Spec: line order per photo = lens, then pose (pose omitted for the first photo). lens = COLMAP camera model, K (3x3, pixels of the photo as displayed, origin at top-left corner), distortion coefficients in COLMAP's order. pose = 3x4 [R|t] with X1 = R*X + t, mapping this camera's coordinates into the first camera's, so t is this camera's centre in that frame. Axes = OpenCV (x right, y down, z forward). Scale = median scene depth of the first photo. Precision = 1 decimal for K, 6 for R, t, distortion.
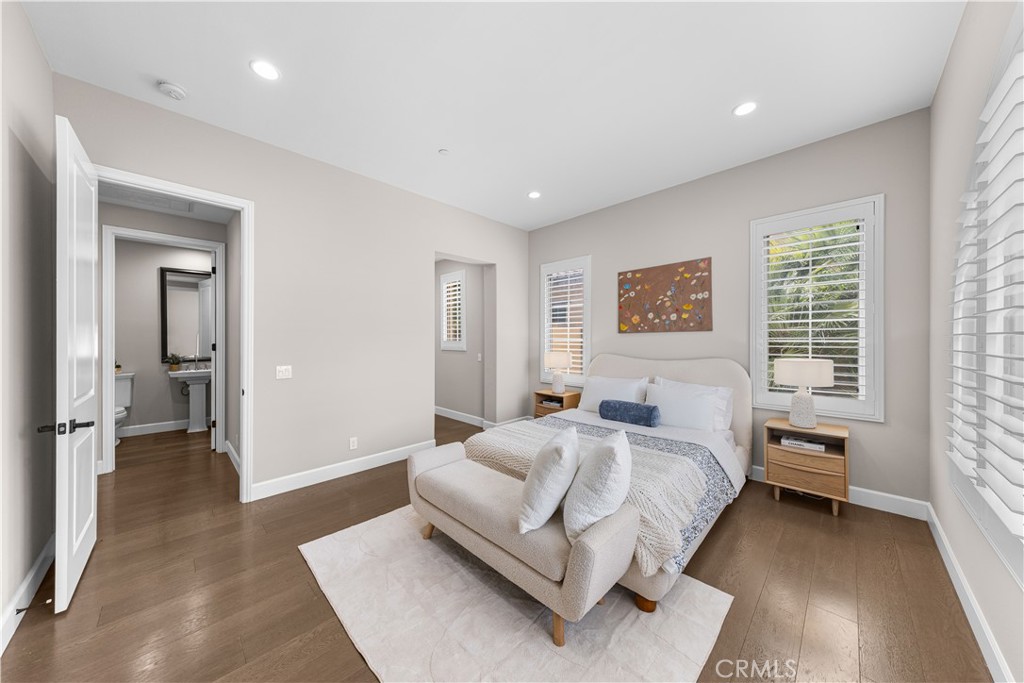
lens RADIAL K [[336.3, 0, 512.2], [0, 336.3, 346.3], [0, 0, 1]] dist [0.000425, 0.000077]
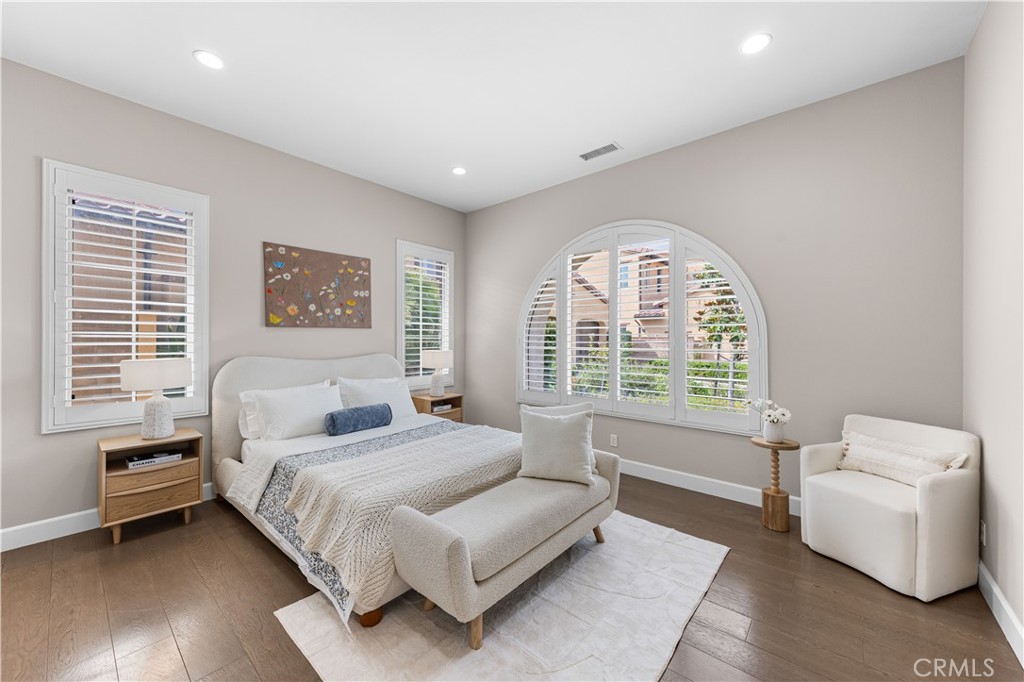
lens RADIAL K [[383.2, 0, 508.4], [0, 383.2, 341.7], [0, 0, 1]] dist [0.014375, -0.000014]
pose [[-0.067435, -0.009412, 0.997679, -0.585849], [0.012053, 0.999875, 0.010247, -0.009581], [-0.997651, 0.012716, -0.067313, 0.582814]]
